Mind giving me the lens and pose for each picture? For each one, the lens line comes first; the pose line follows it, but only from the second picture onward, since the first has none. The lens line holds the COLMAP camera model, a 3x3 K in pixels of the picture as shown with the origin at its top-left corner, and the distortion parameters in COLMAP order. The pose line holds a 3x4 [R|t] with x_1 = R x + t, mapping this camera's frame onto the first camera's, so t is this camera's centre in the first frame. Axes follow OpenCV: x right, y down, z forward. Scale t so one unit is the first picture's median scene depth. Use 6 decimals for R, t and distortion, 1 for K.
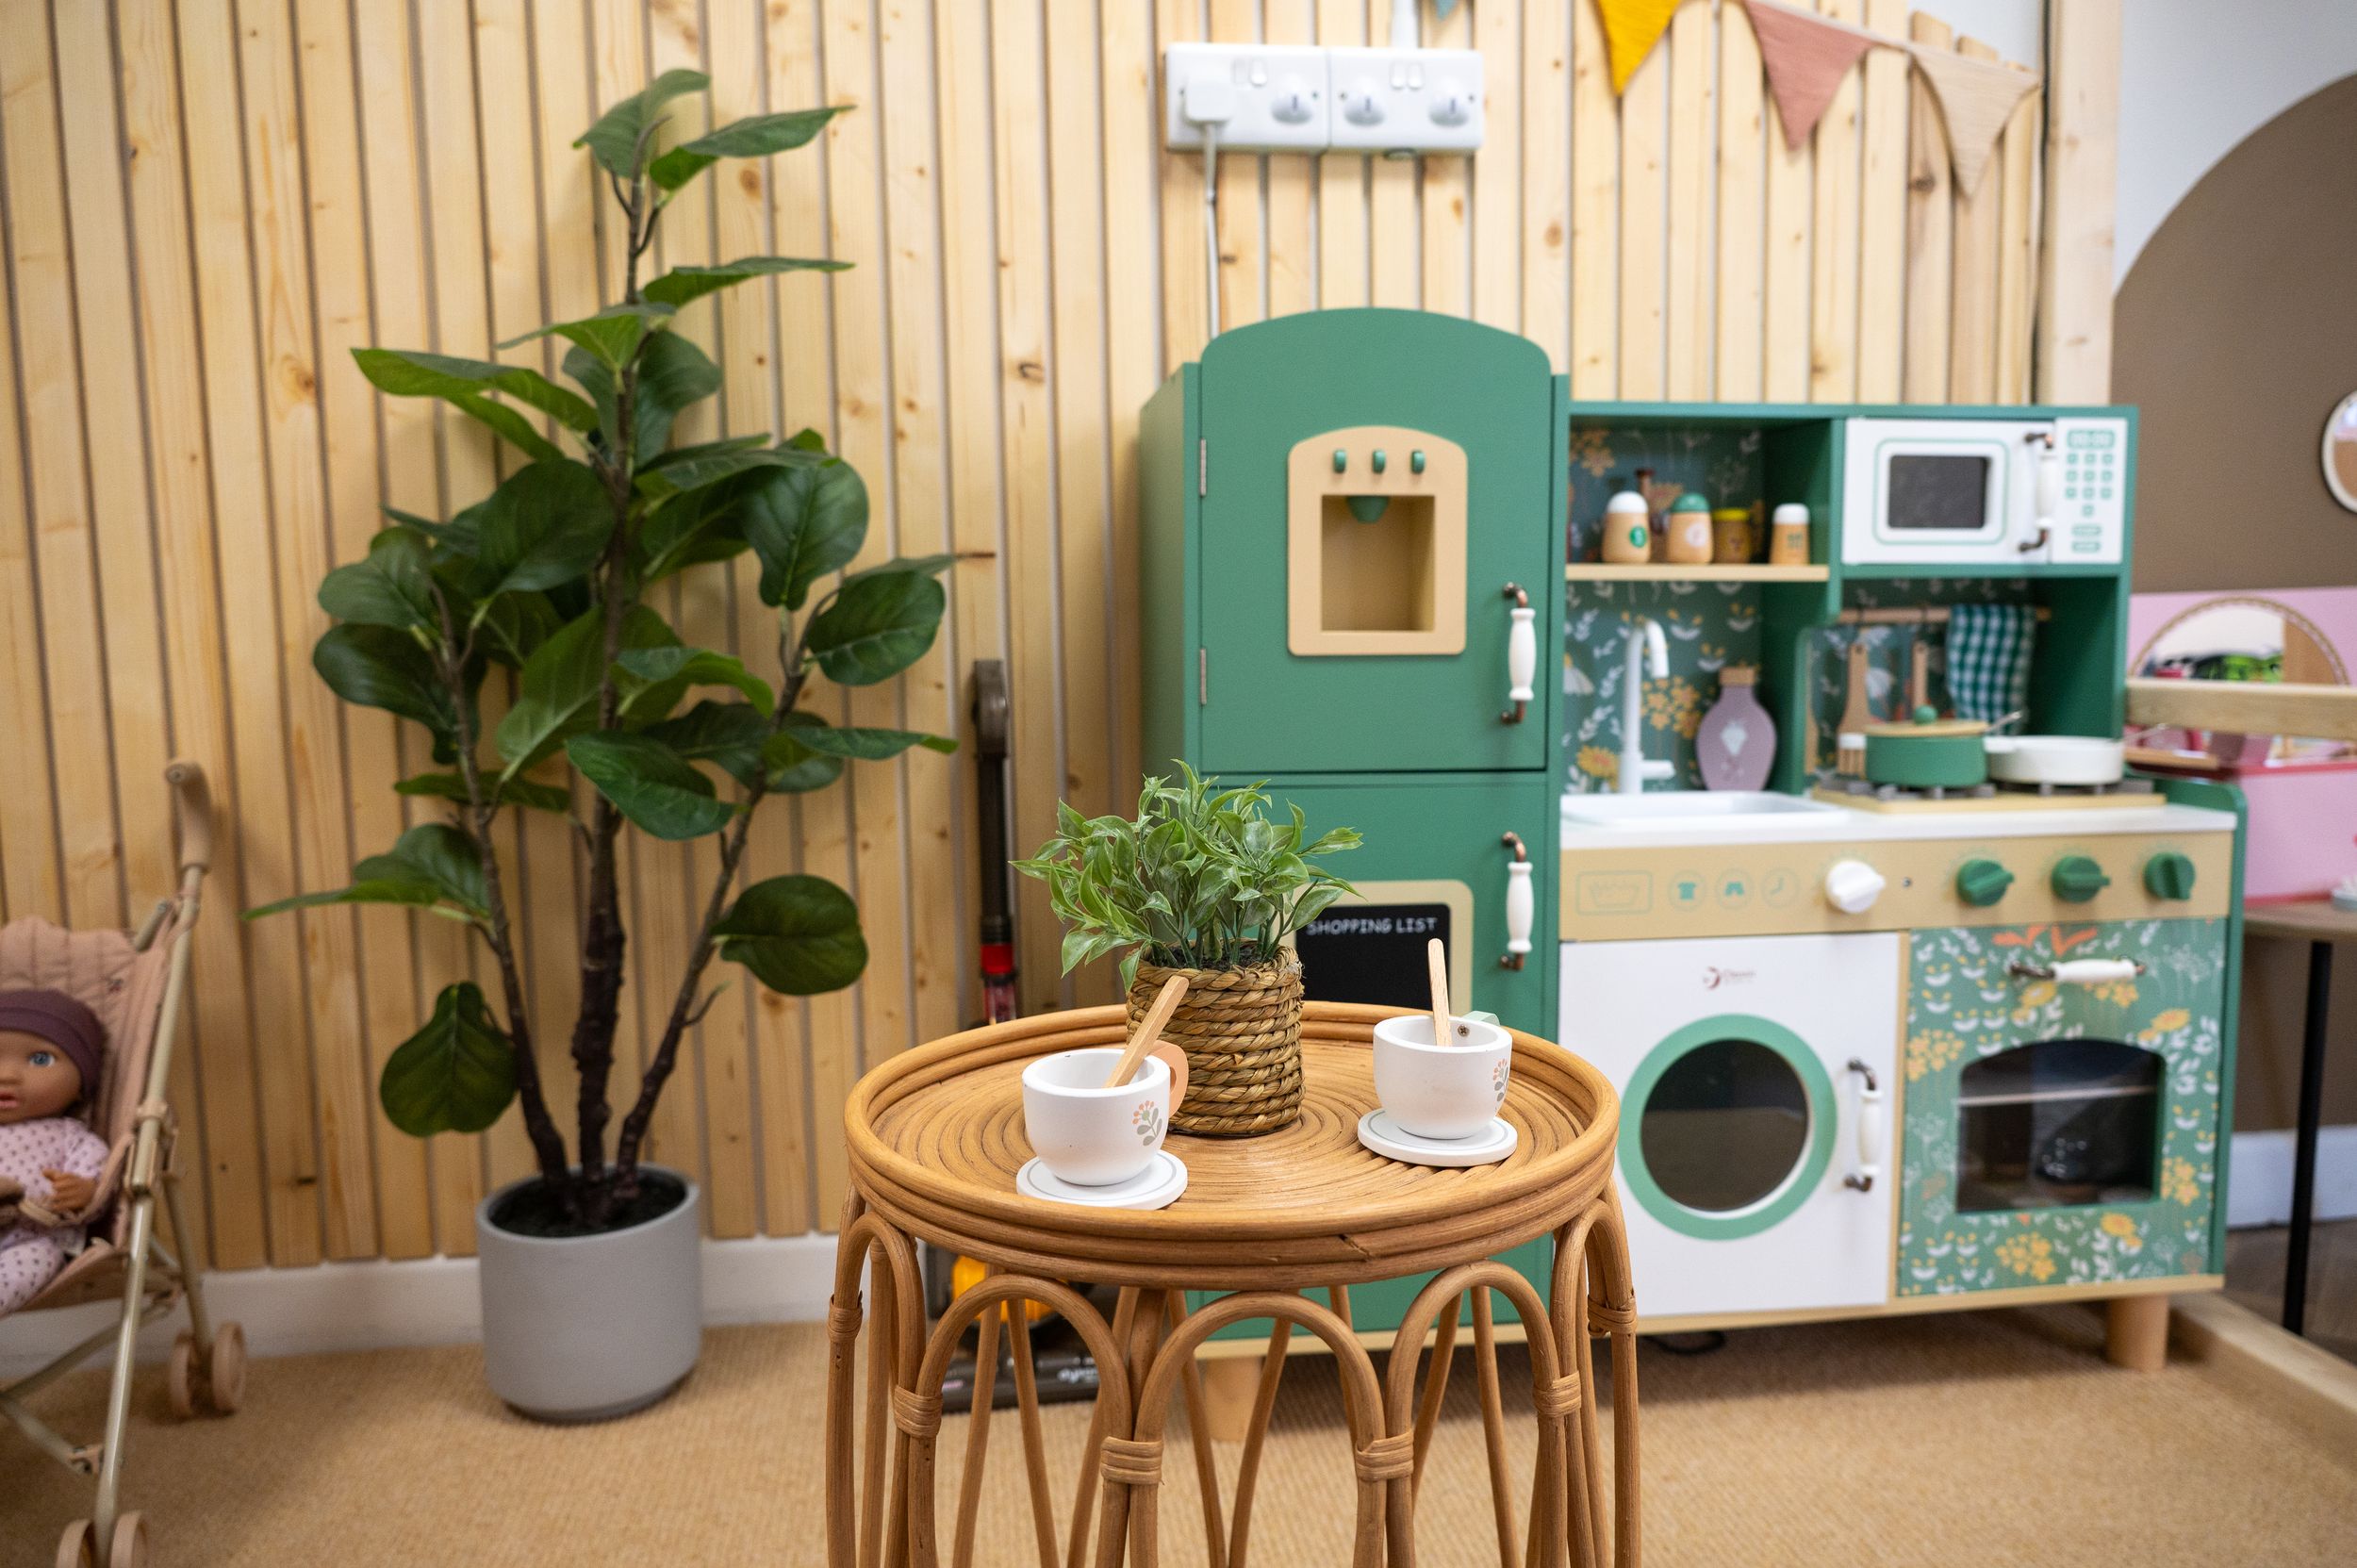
lens RADIAL K [[1550.9, 0, 1184.3], [0, 1550.9, 776.3], [0, 0, 1]] dist [-0.002039, -0.003581]
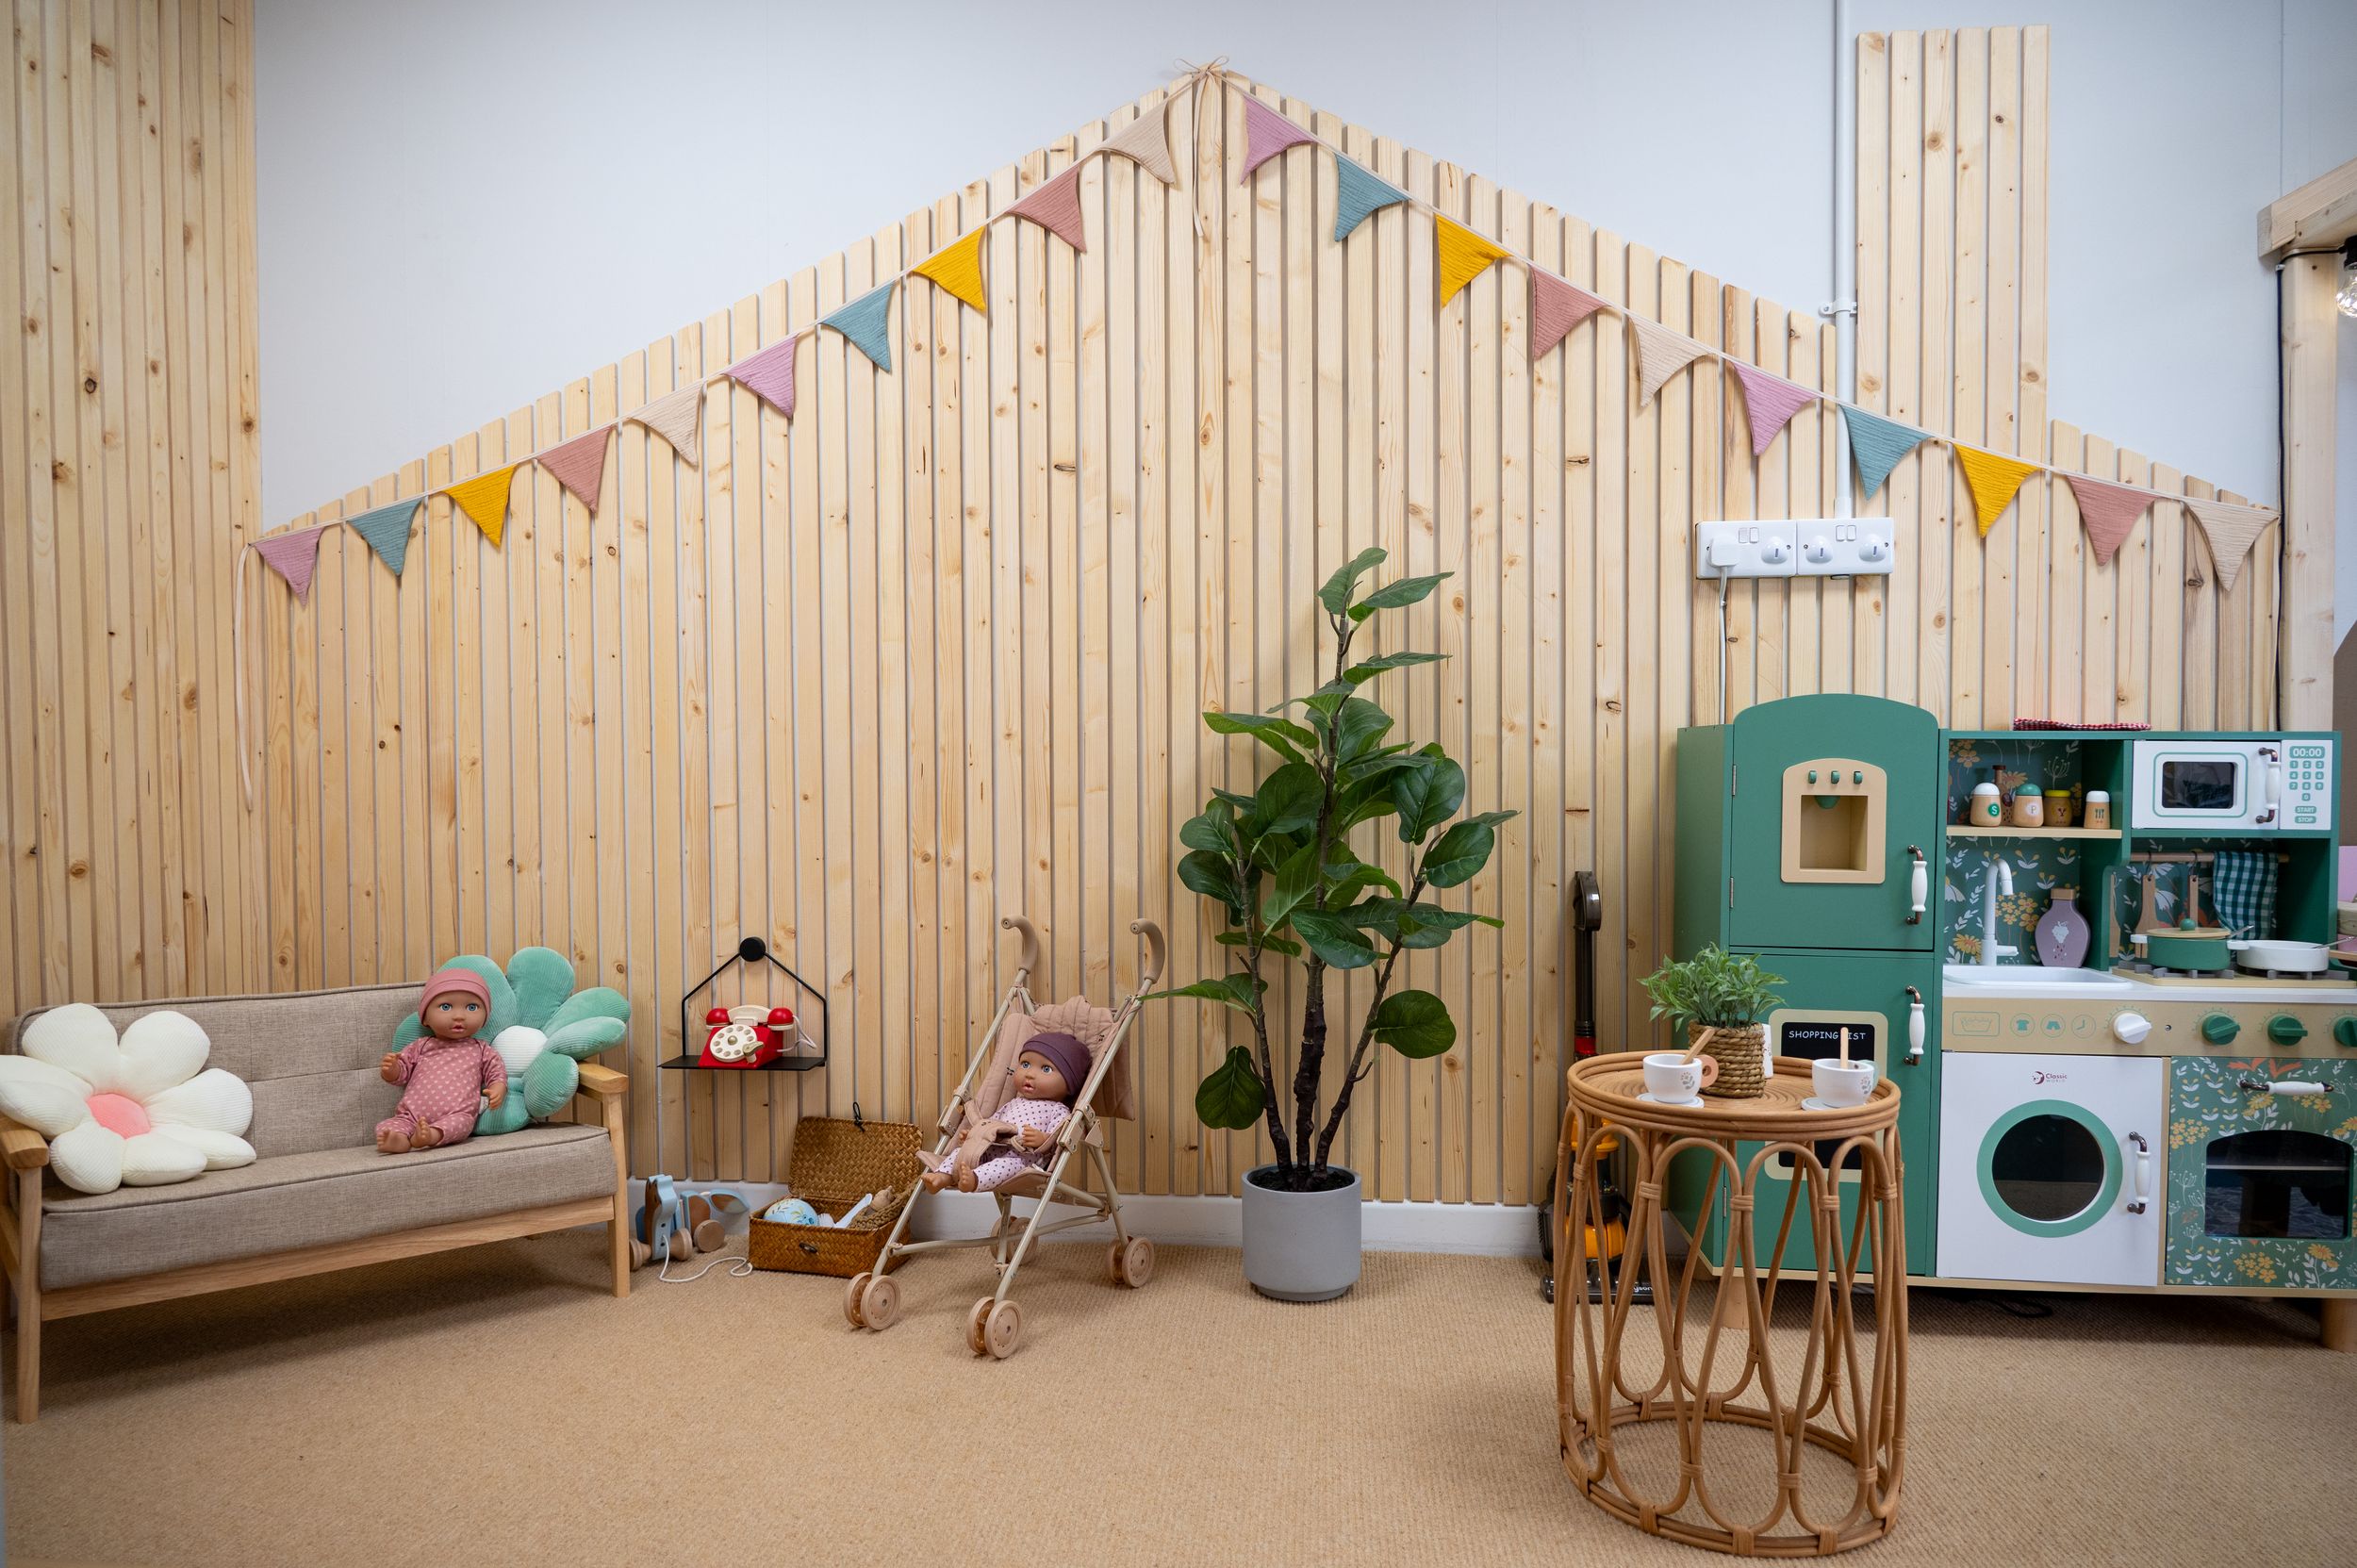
lens RADIAL K [[1550.9, 0, 1170.7], [0, 1550.9, 801.9], [0, 0, 1]] dist [-0.002039, -0.003581]
pose [[0.974934, 0.020785, -0.221520, -0.195041], [-0.035144, 0.997514, -0.061079, -0.030674], [0.219700, 0.067333, 0.973241, -0.792201]]
